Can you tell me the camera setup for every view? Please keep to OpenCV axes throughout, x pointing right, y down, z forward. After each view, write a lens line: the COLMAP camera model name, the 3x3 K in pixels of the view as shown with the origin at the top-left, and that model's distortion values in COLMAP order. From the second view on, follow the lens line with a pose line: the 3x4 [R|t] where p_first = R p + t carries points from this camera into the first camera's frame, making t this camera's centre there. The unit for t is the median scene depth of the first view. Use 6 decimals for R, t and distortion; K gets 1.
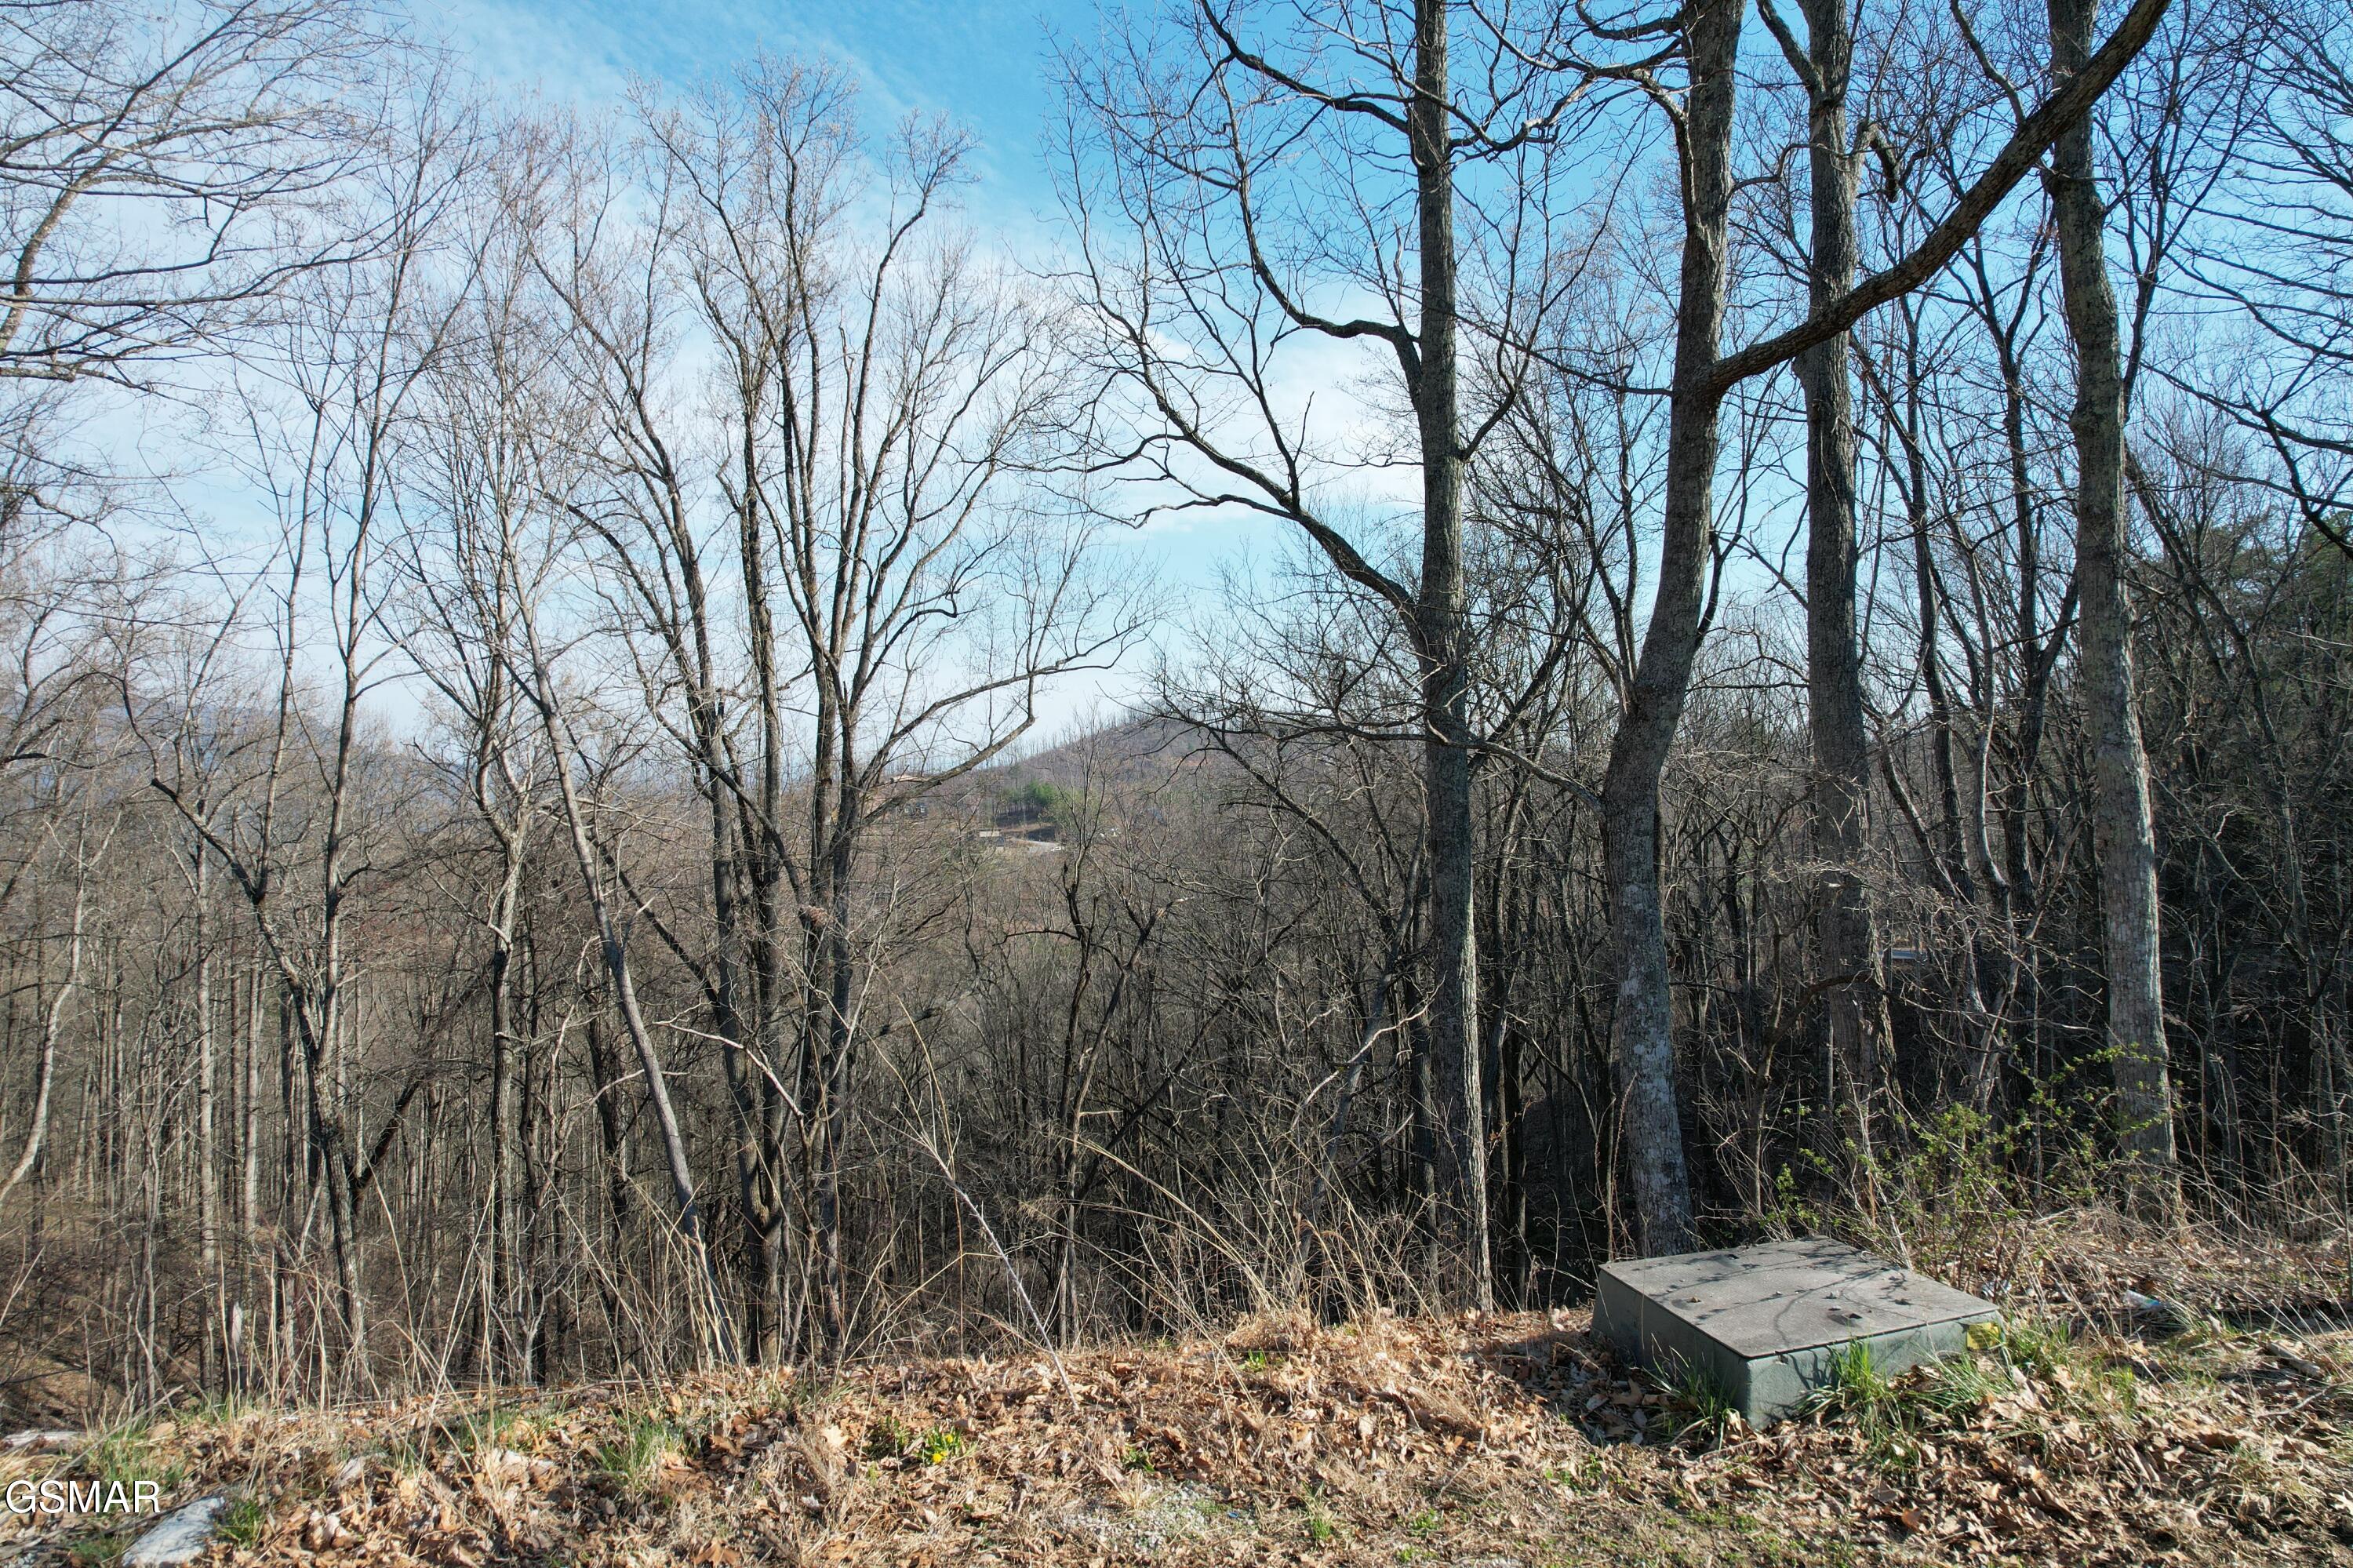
lens RADIAL K [[1510.8, 0, 1176.5], [0, 1510.8, 784.0], [0, 0, 1]] dist [-0.074788, 0.070614]
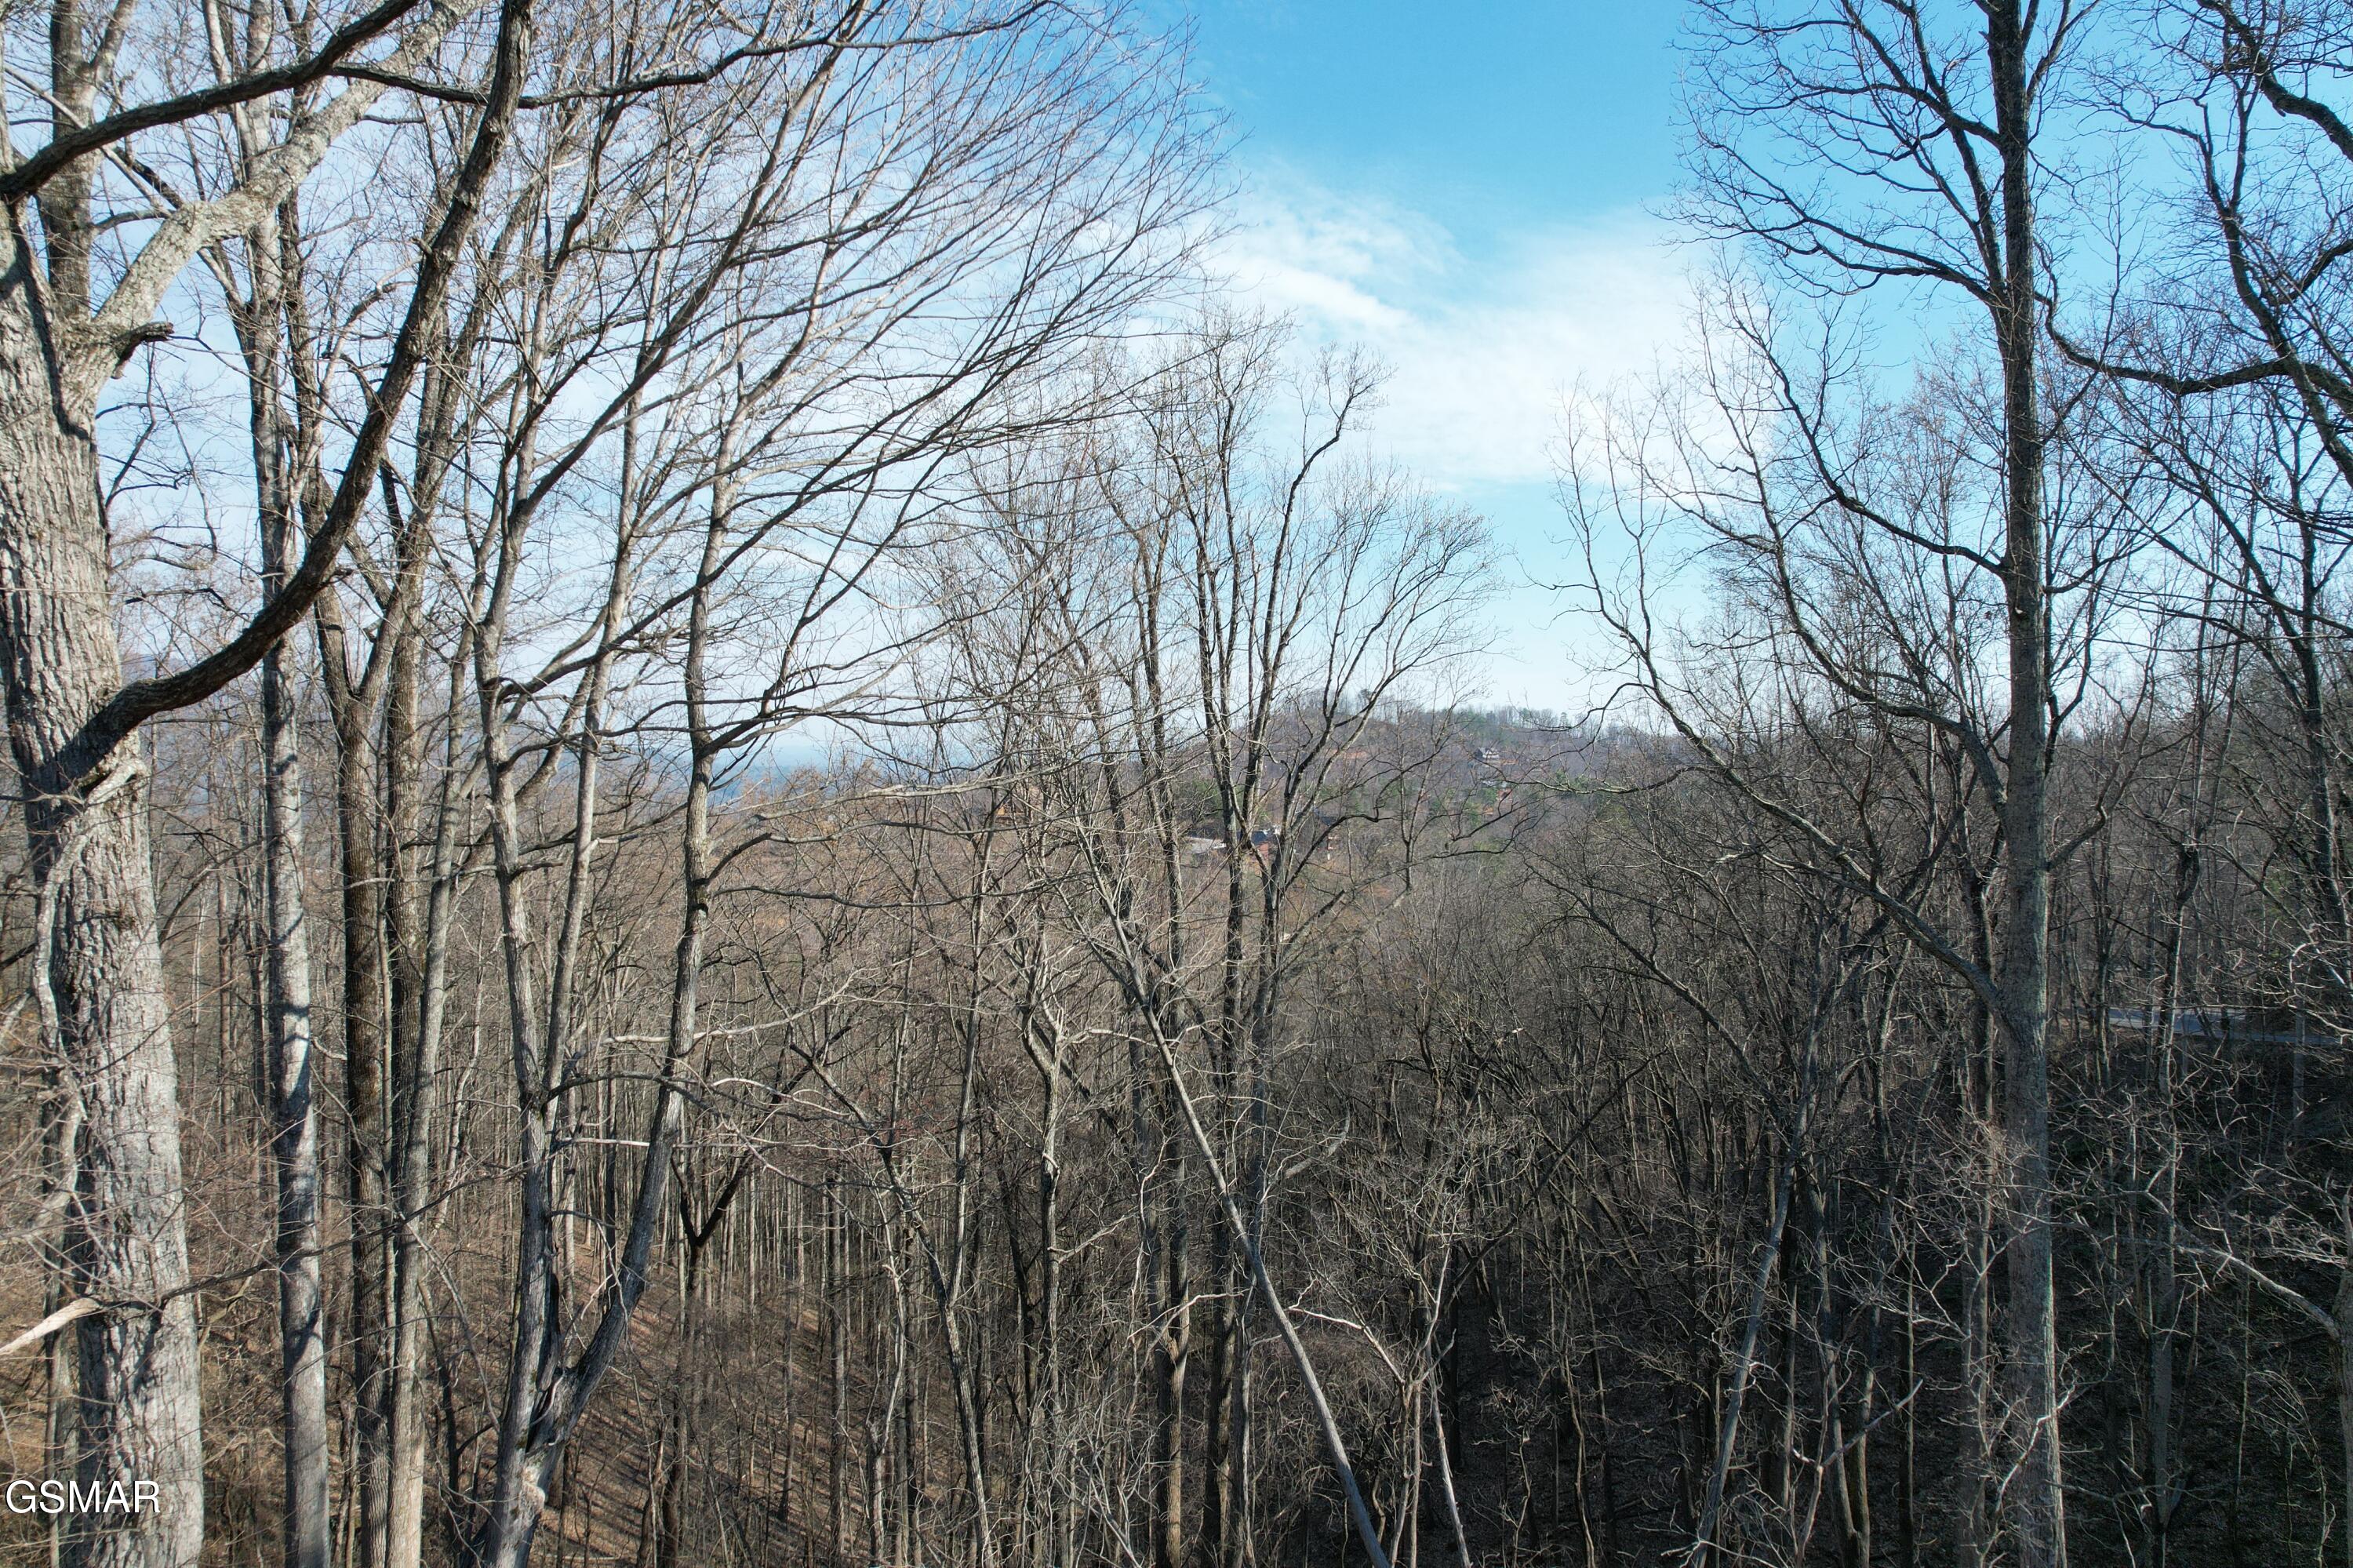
lens RADIAL K [[1510.8, 0, 1176.5], [0, 1510.8, 784.0], [0, 0, 1]] dist [-0.074788, 0.070614]
pose [[0.995229, 0.008052, -0.097233, -0.176876], [-0.007091, 0.999923, 0.010225, -0.142047], [0.097307, -0.009486, 0.995209, -0.091452]]
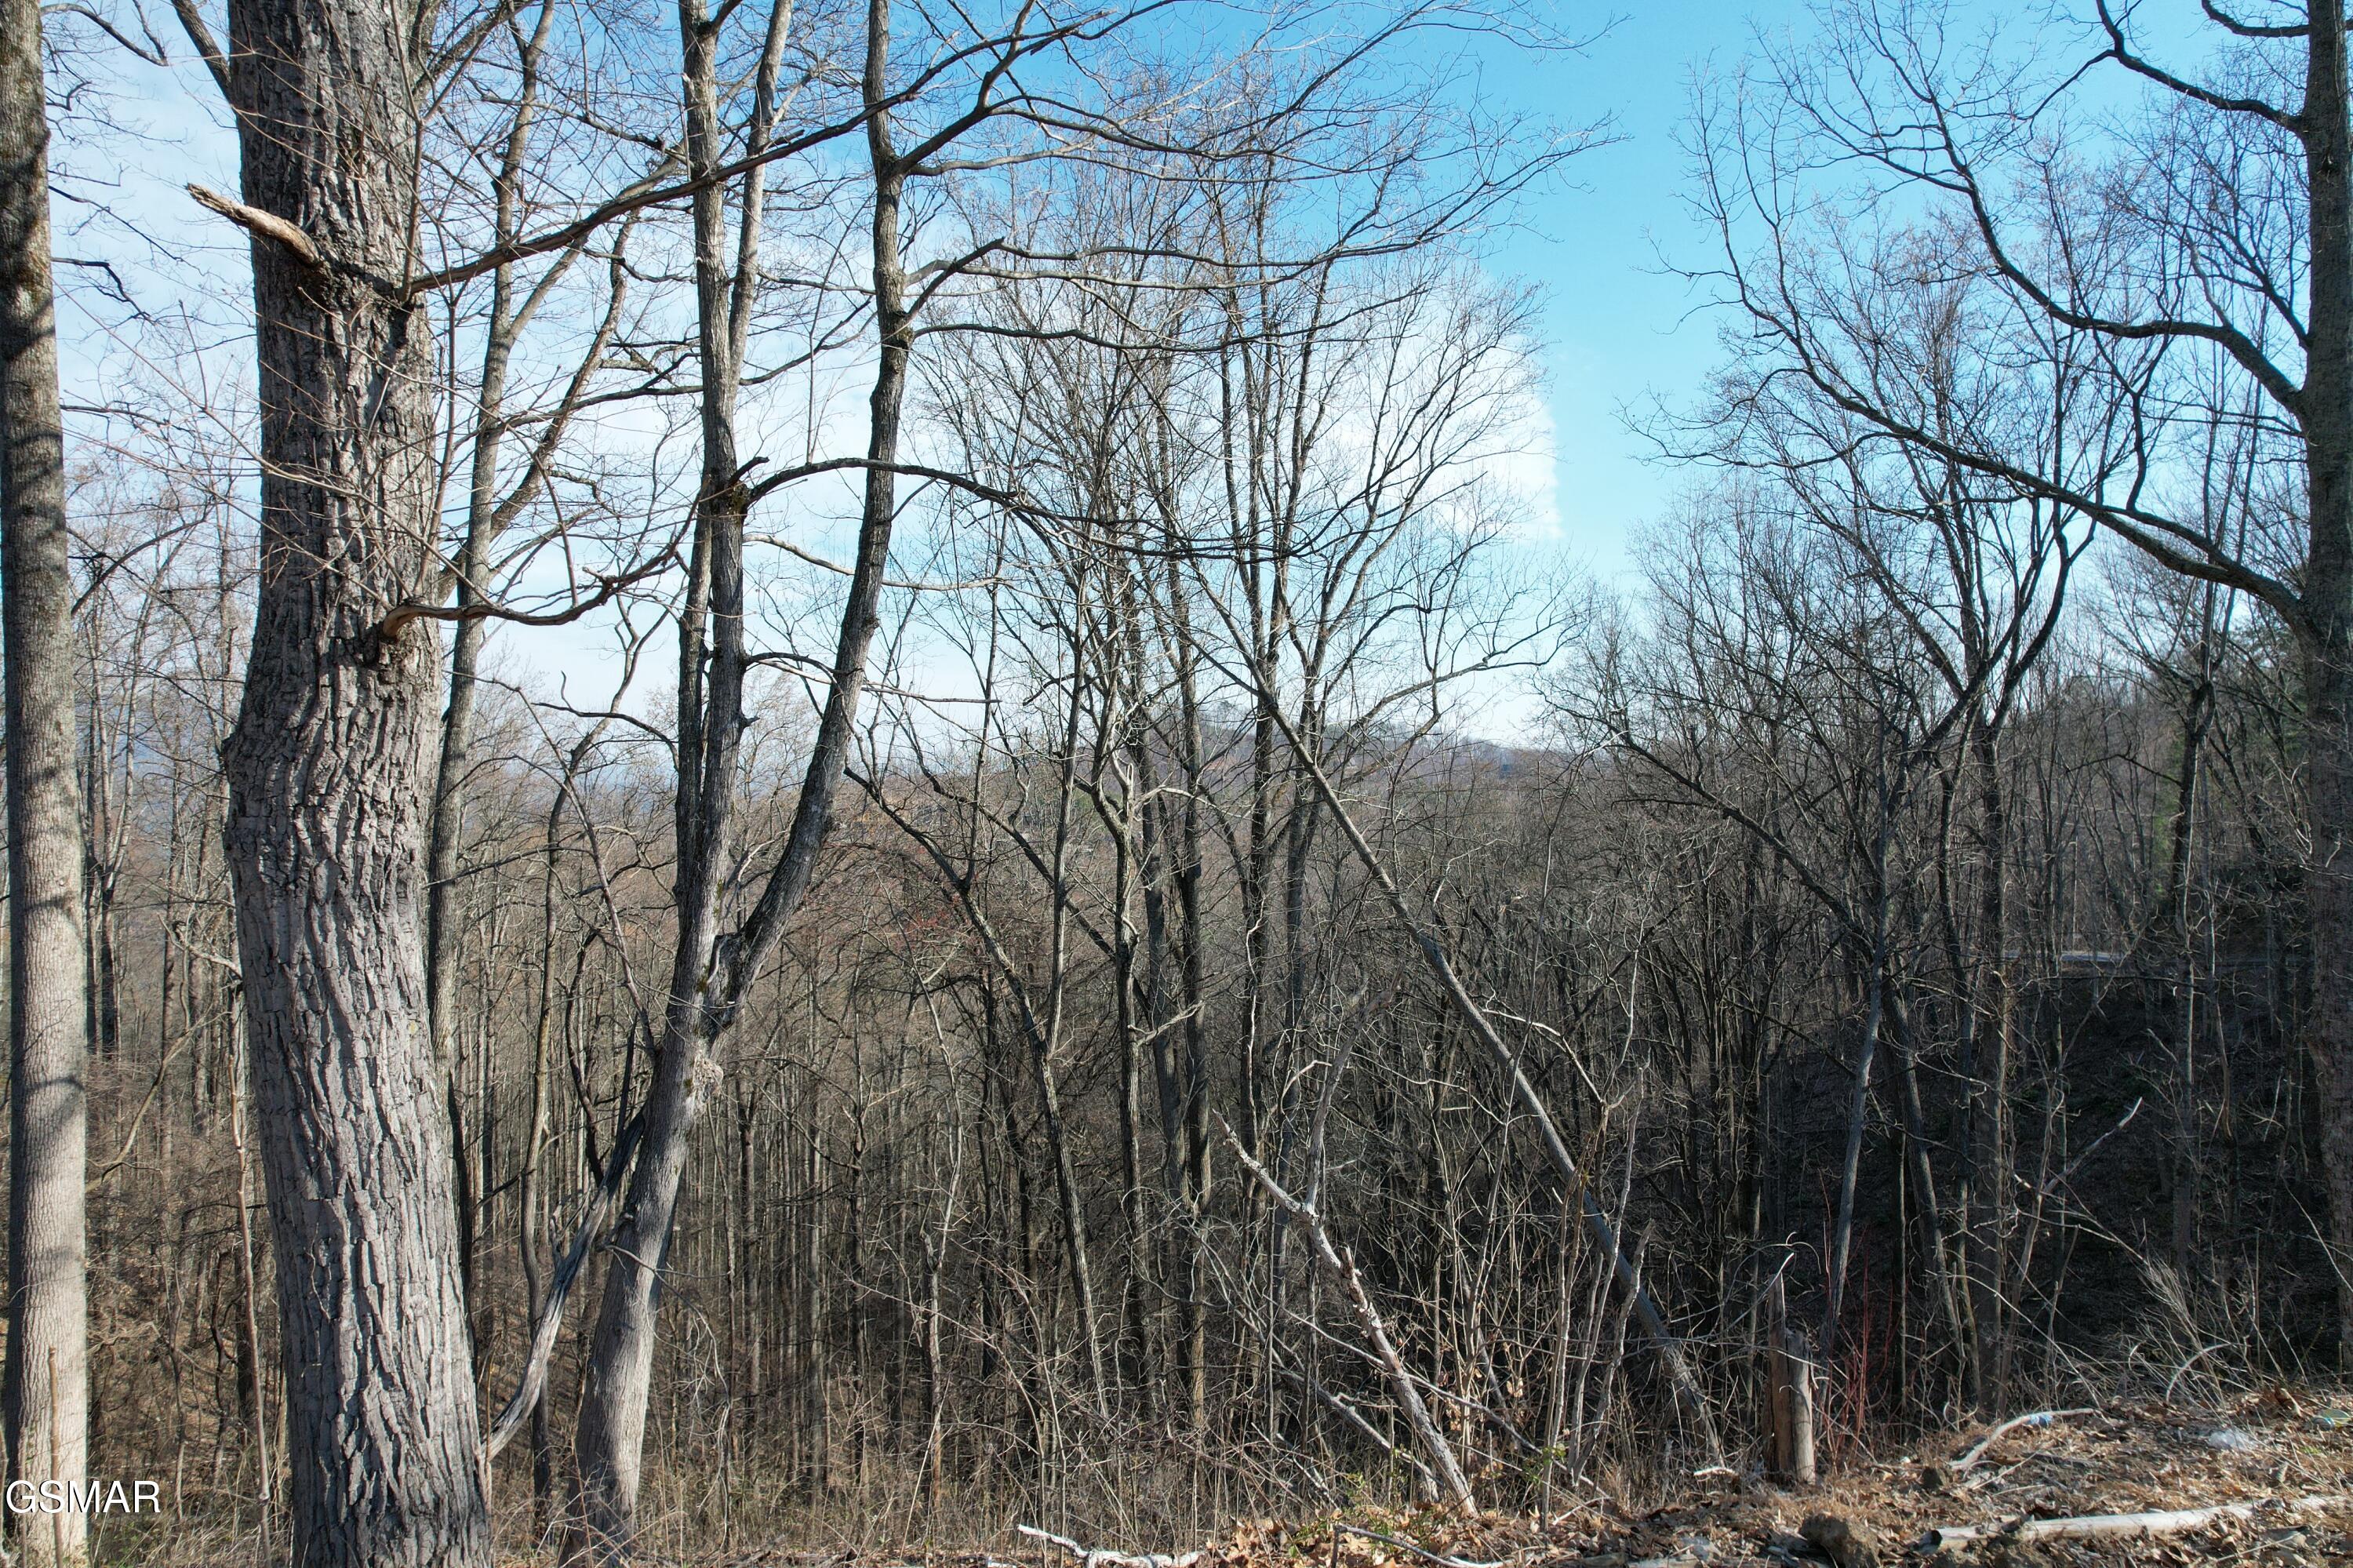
lens RADIAL K [[1510.8, 0, 1176.5], [0, 1510.8, 784.0], [0, 0, 1]] dist [-0.074788, 0.070614]
pose [[0.999993, 0.002632, -0.002609, -0.299338], [-0.002637, 0.999994, -0.002075, 0.005596], [0.002604, 0.002082, 0.999994, -0.004563]]
